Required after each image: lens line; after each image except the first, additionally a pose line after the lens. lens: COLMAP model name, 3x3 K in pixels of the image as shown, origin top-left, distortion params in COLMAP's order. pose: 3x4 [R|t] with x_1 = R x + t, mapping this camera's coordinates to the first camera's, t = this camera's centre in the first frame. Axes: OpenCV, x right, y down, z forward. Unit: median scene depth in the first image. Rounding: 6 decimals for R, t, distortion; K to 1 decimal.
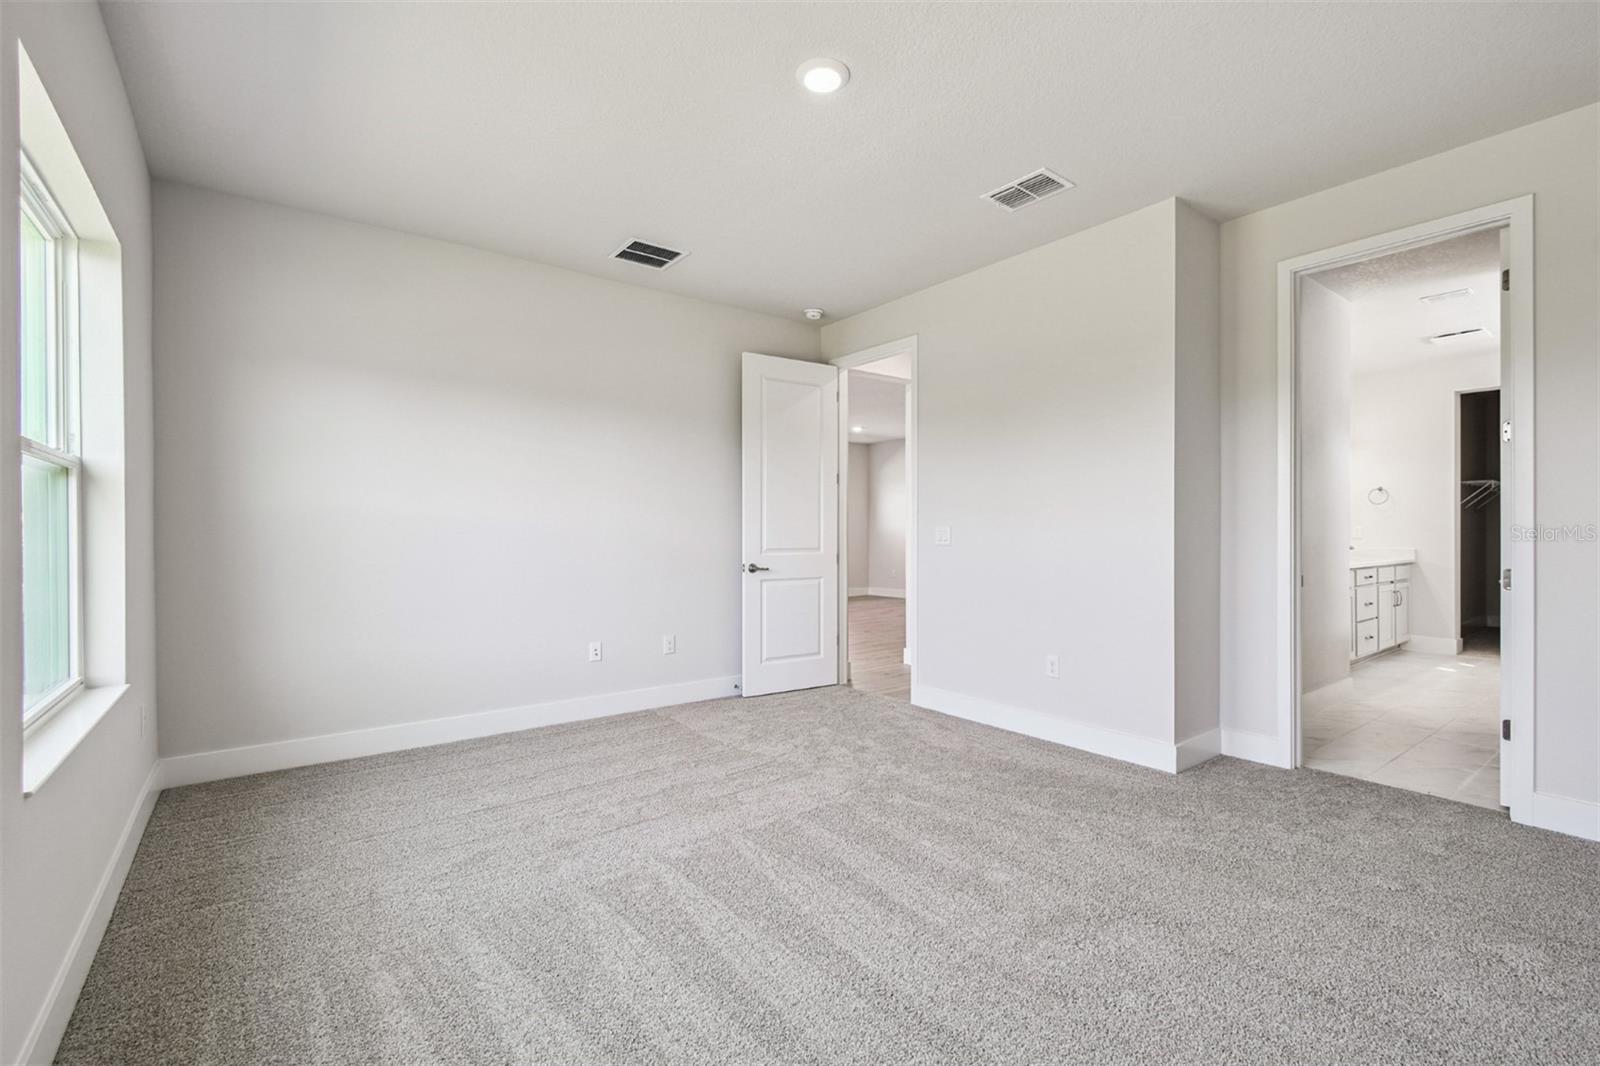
lens RADIAL K [[711.0, 0, 801.7], [0, 711.0, 534.9], [0, 0, 1]] dist [0.004273, 0.002083]
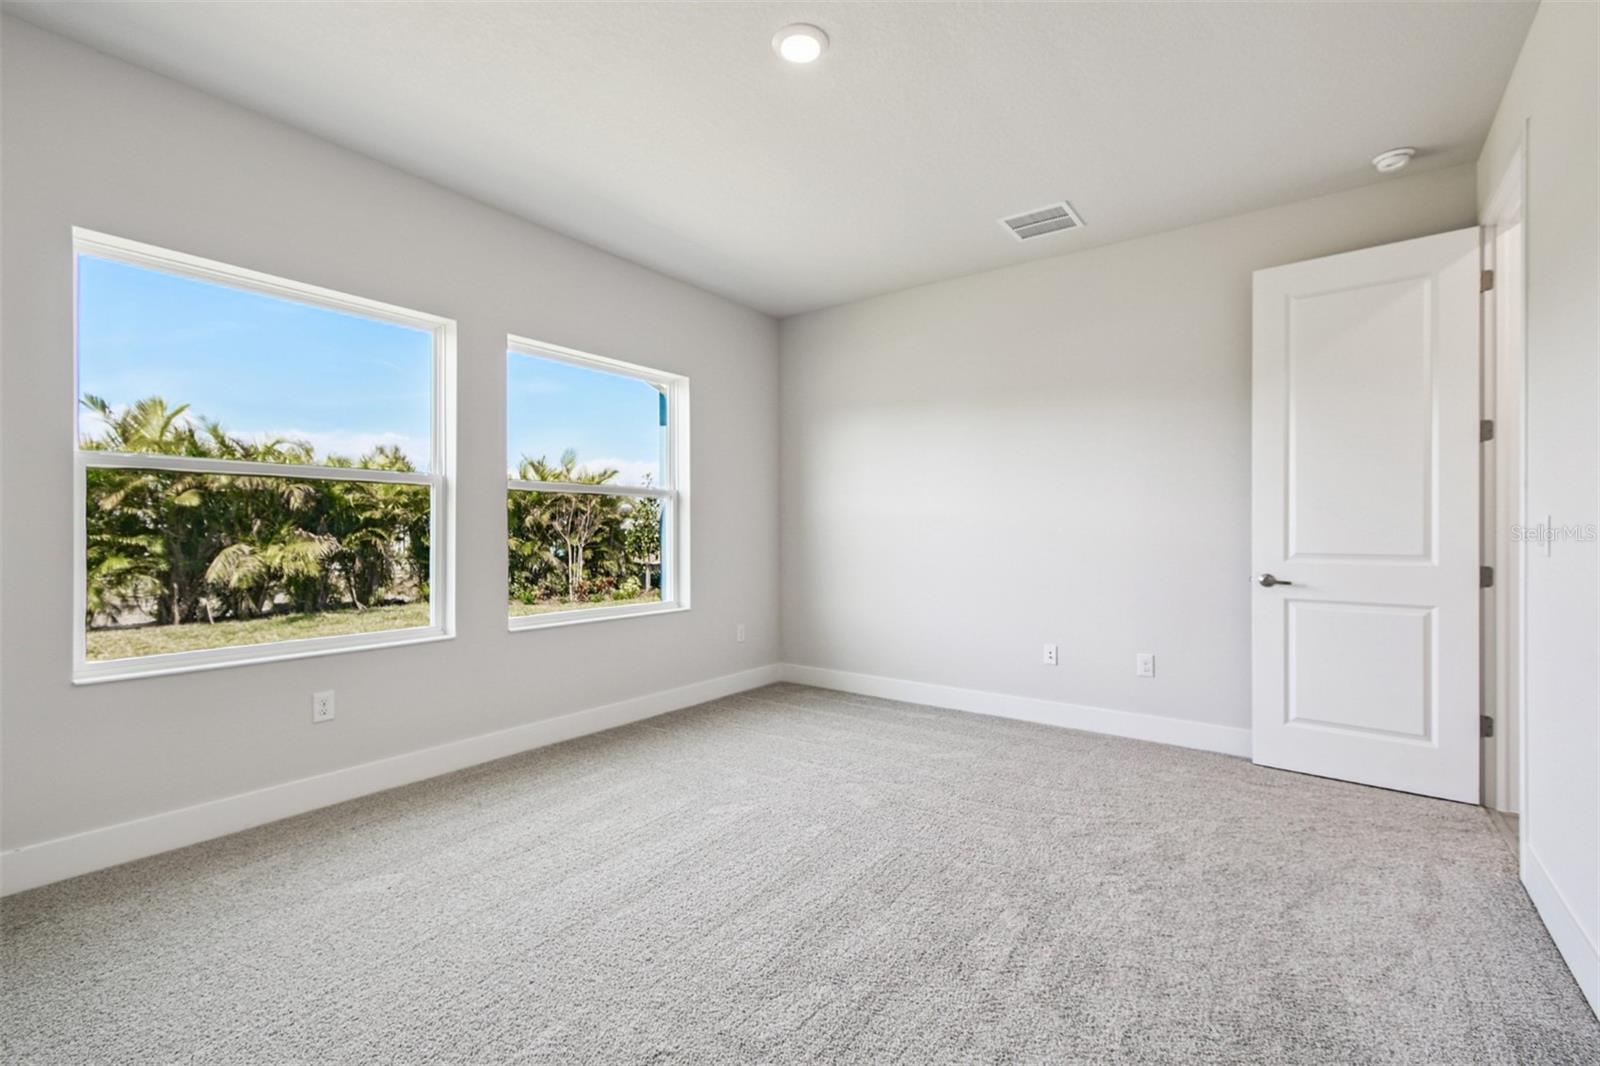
lens RADIAL K [[711.0, 0, 794.5], [0, 711.0, 530.0], [0, 0, 1]] dist [0.004273, 0.002083]
pose [[0.272893, 0.000061, -0.962044, 0.470422], [-0.003865, 0.999992, -0.001033, 0.000389], [0.962037, 0.004000, 0.272891, 0.368127]]
